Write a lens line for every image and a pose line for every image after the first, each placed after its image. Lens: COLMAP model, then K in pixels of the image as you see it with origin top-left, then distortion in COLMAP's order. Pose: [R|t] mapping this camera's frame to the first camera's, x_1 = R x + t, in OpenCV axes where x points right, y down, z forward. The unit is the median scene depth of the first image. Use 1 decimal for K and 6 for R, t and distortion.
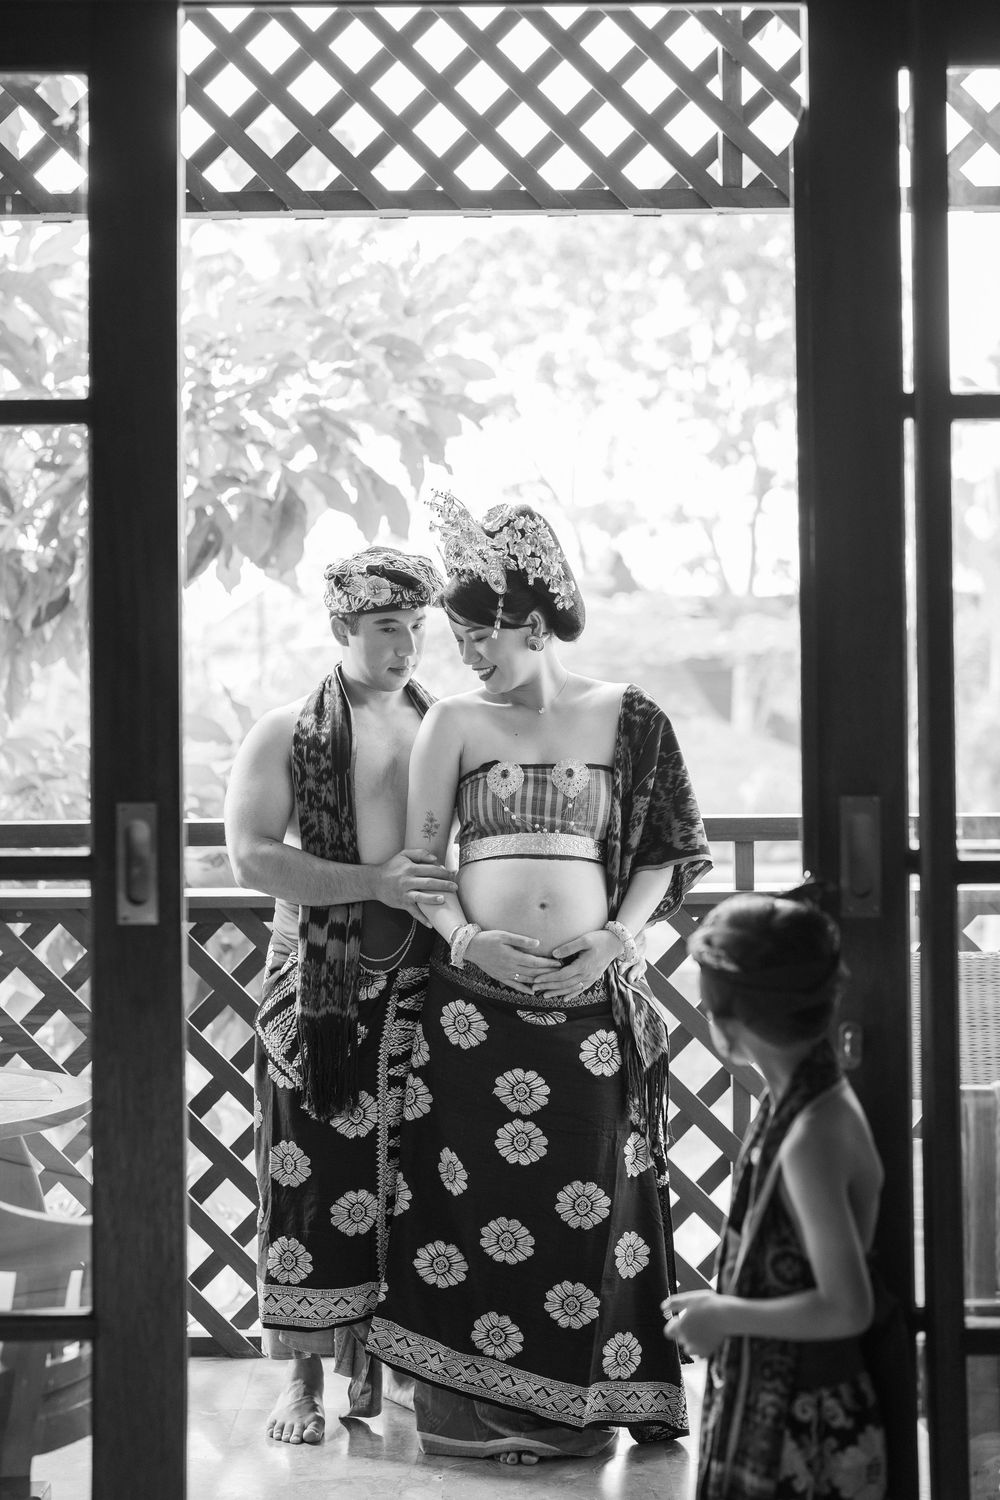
lens RADIAL K [[2042.5, 0, 500.0], [0, 2042.5, 750.0], [0, 0, 1]] dist [-0.118763, 0.670531]
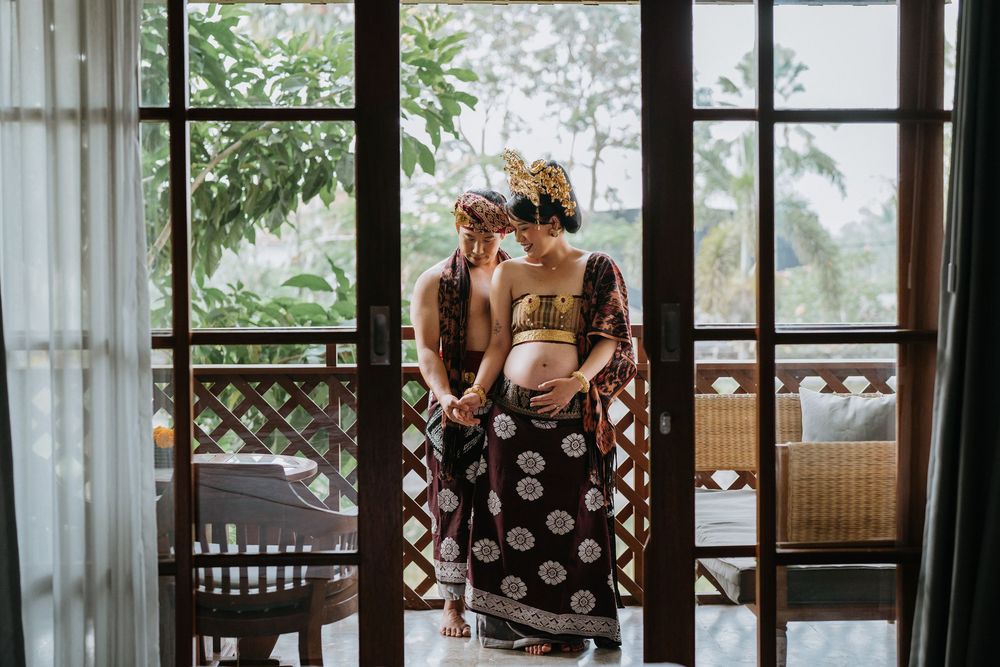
lens RADIAL K [[1361.7, 0, 423.9], [0, 1361.7, 394.3], [0, 0, 1]] dist [-0.118763, 0.670531]
pose [[0.999532, 0.000622, 0.030592, -0.091318], [-0.002391, 0.998325, 0.057812, 0.018195], [-0.030505, -0.057858, 0.997859, -0.197089]]
